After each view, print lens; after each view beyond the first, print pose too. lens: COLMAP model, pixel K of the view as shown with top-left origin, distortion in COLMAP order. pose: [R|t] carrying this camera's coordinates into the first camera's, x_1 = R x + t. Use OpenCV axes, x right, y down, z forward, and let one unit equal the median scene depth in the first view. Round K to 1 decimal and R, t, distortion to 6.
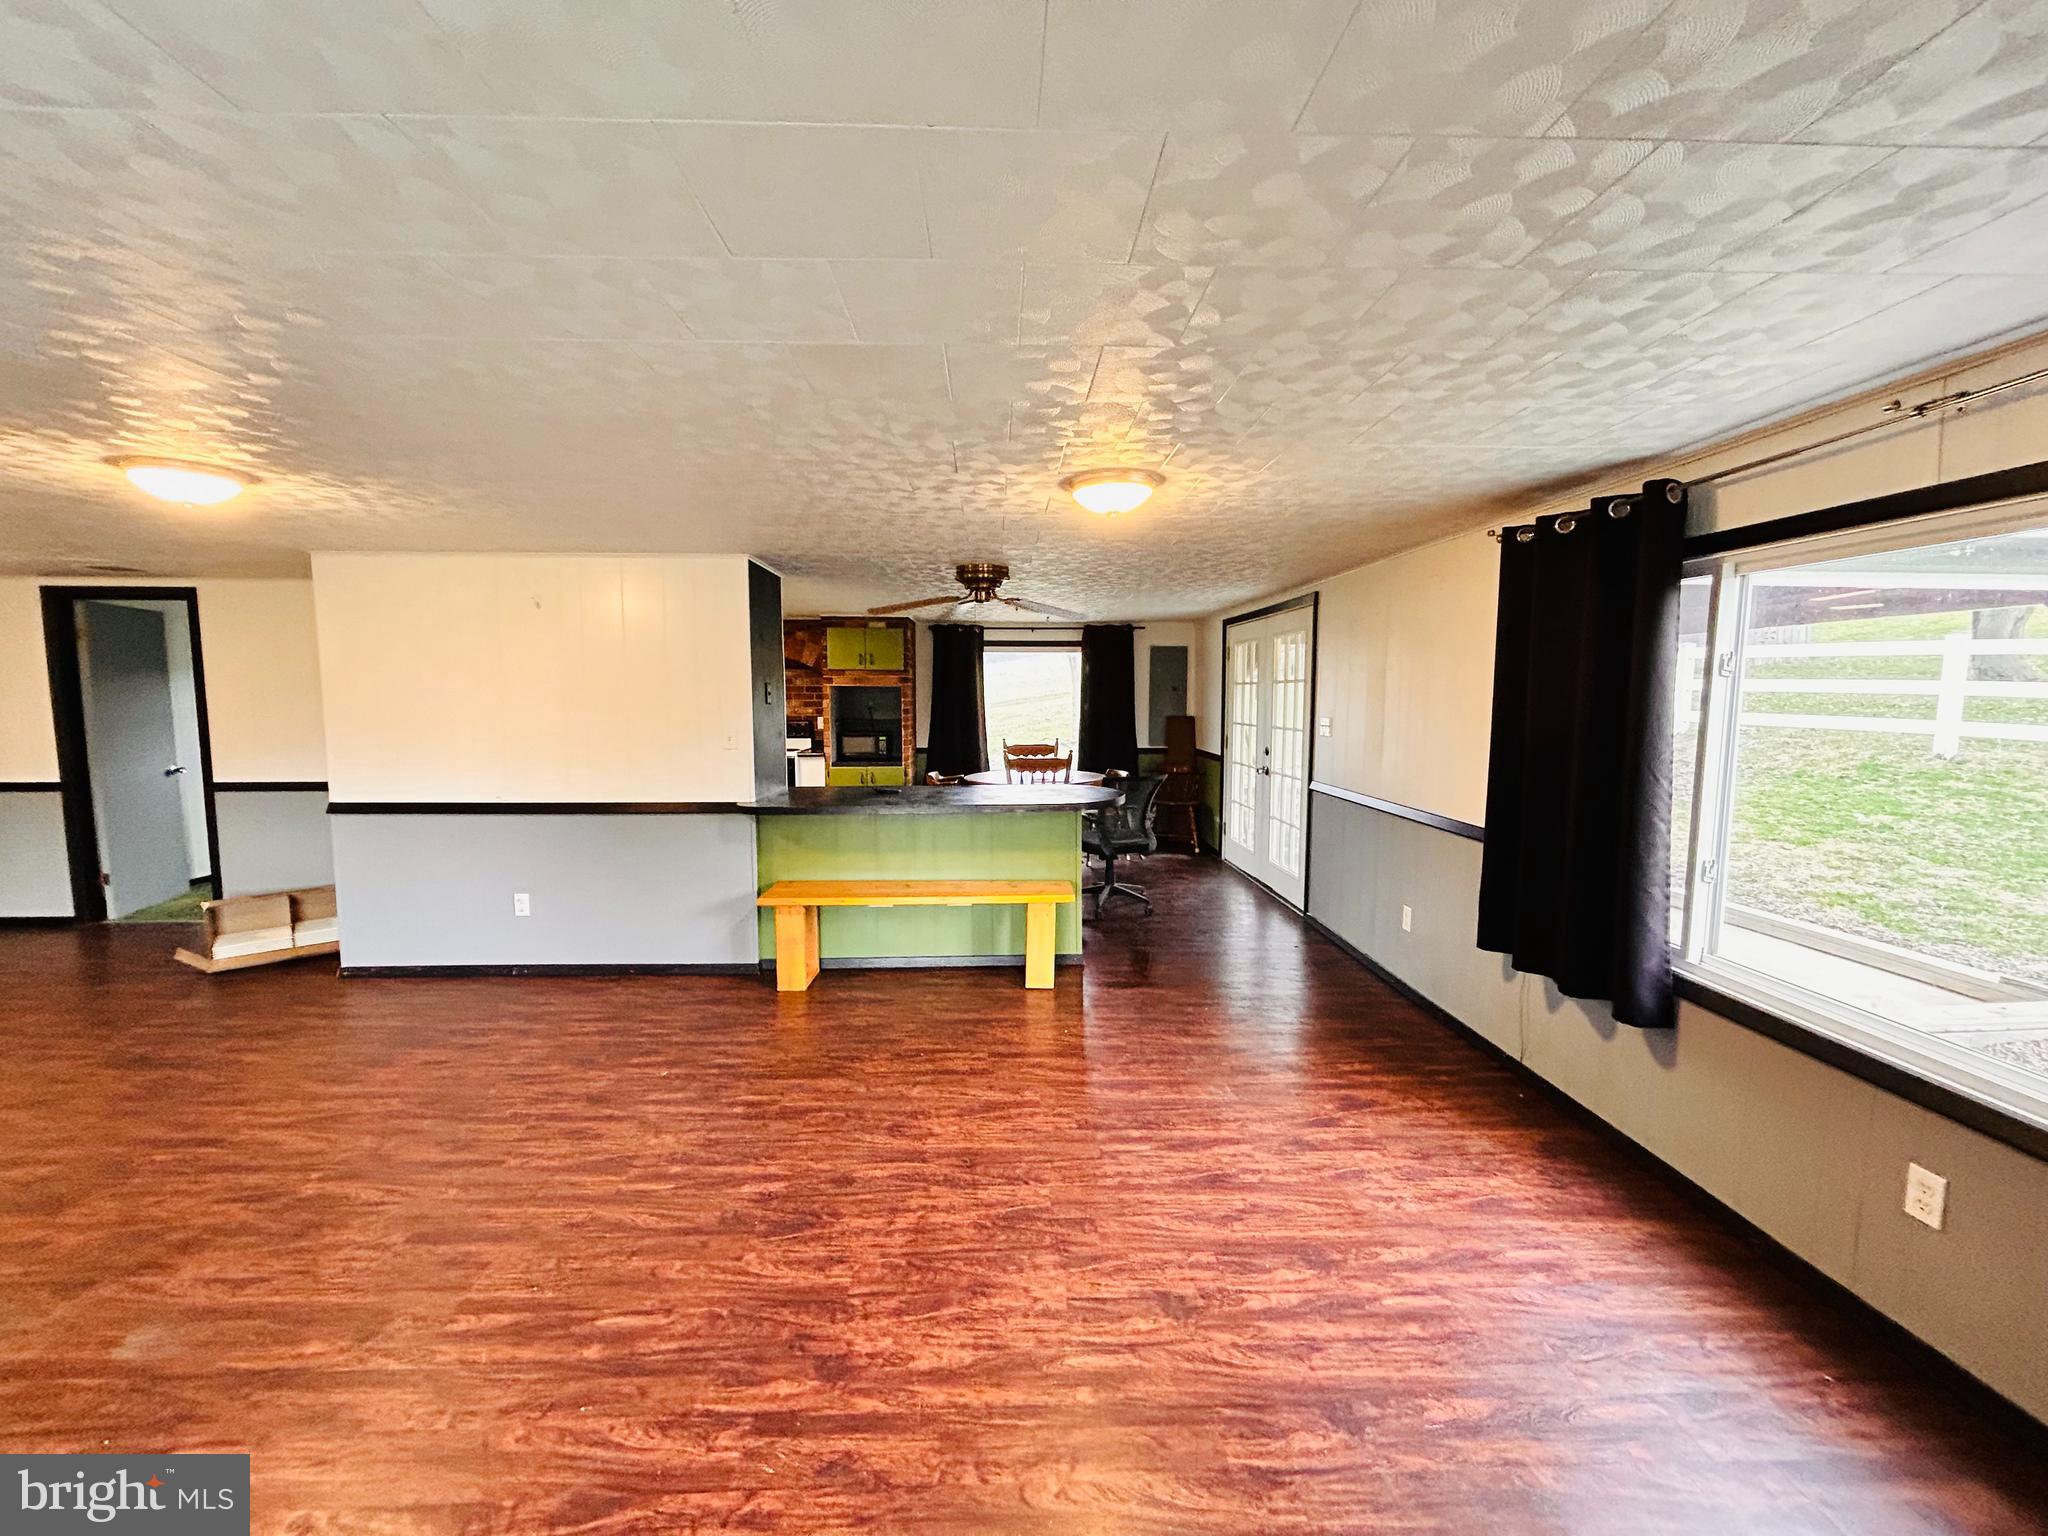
lens RADIAL K [[825.8, 0, 1024.1], [0, 825.8, 771.9], [0, 0, 1]] dist [-0.002303, 0.000540]
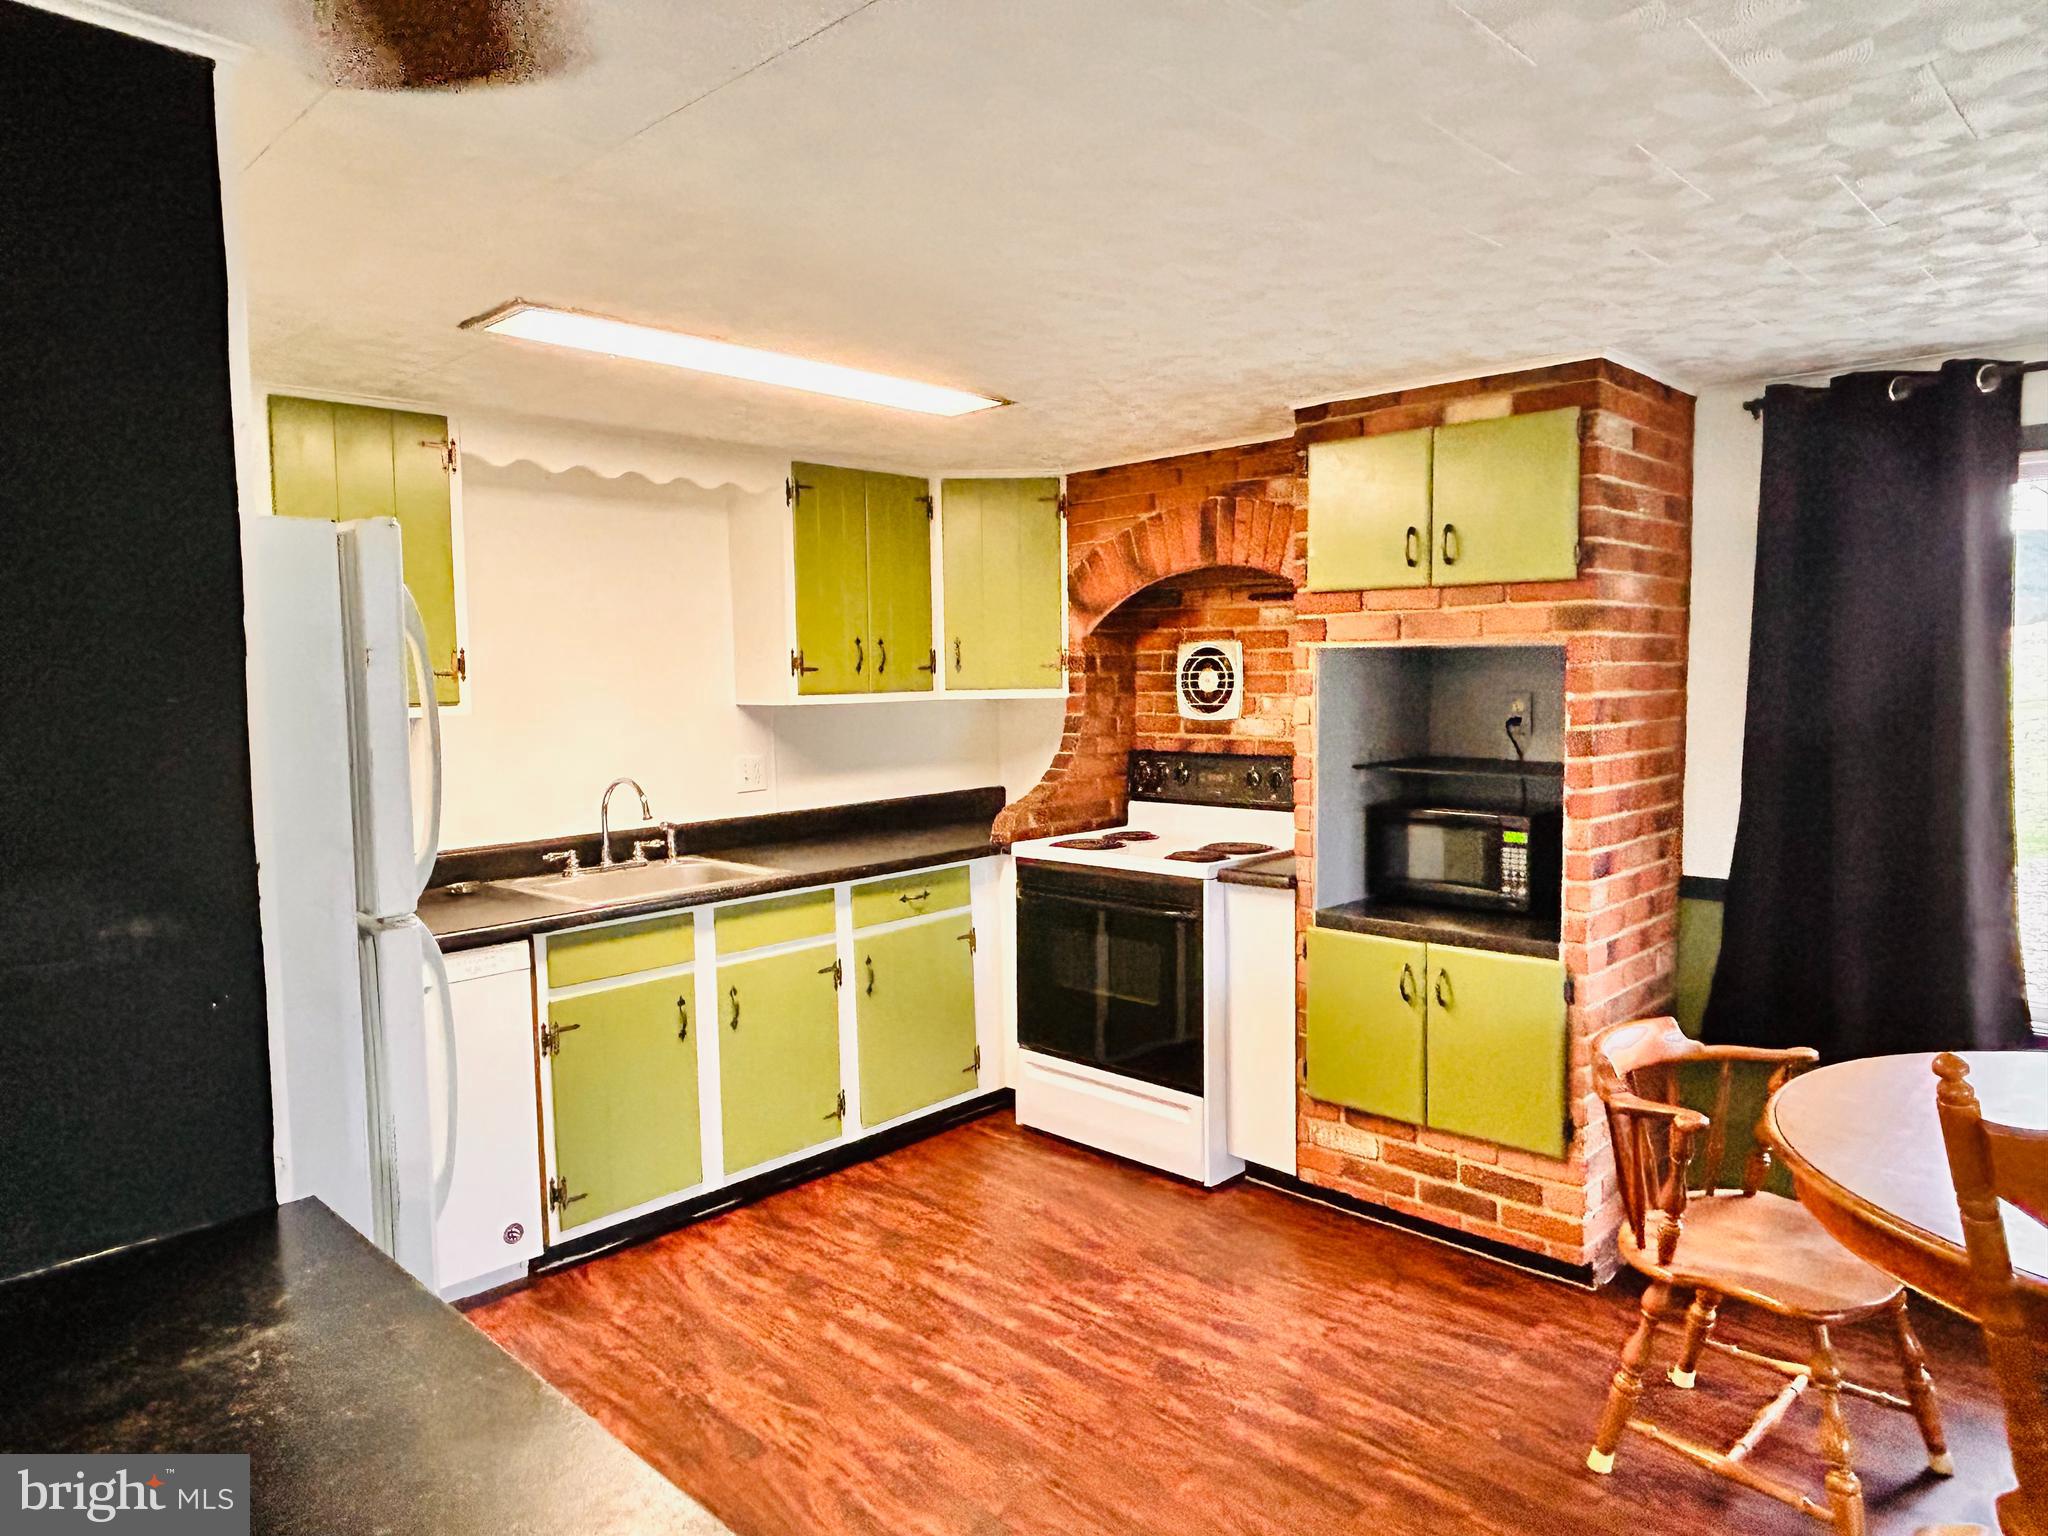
lens RADIAL K [[1295.6, 0, 1031.6], [0, 1295.6, 770.5], [0, 0, 1]] dist [-0.009229, -0.000652]
pose [[0.694871, 0.043084, -0.717842, 0.070201], [-0.051071, 0.998640, 0.010501, -0.204278], [0.717318, 0.029365, 0.696127, 2.057403]]
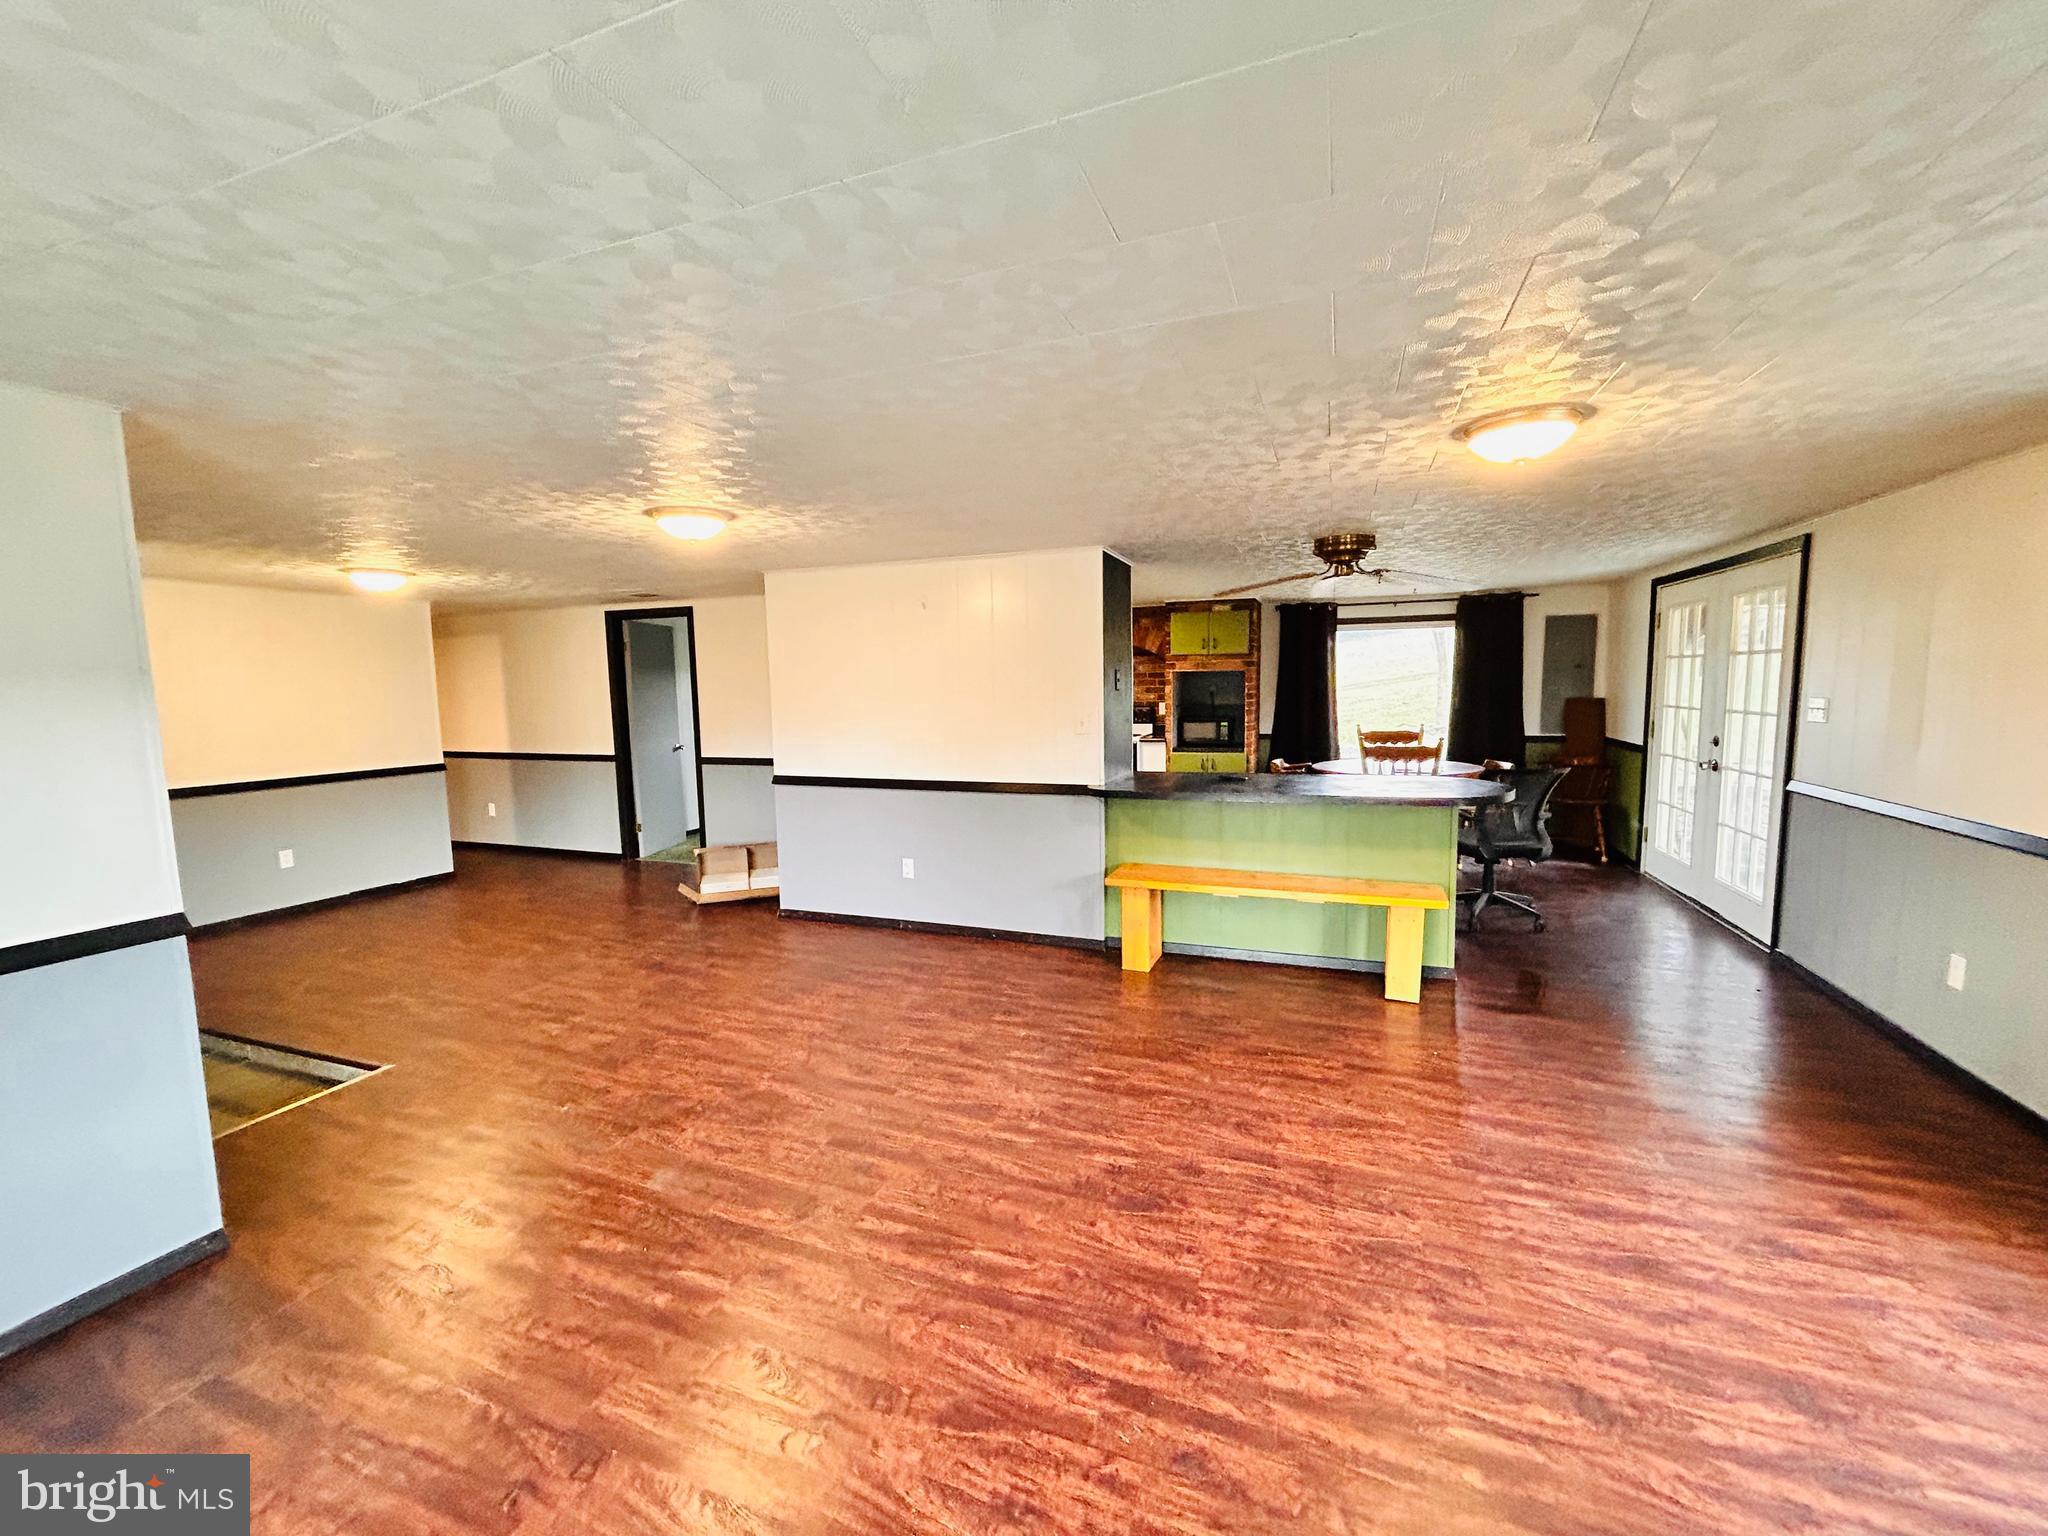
lens RADIAL K [[825.8, 0, 1020.8], [0, 825.8, 775.2], [0, 0, 1]] dist [-0.002303, 0.000540]
pose [[0.919580, 0.026408, -0.392014, -0.027159], [-0.017885, 0.999518, 0.025377, -0.001184], [0.392495, -0.016325, 0.919609, 0.011042]]
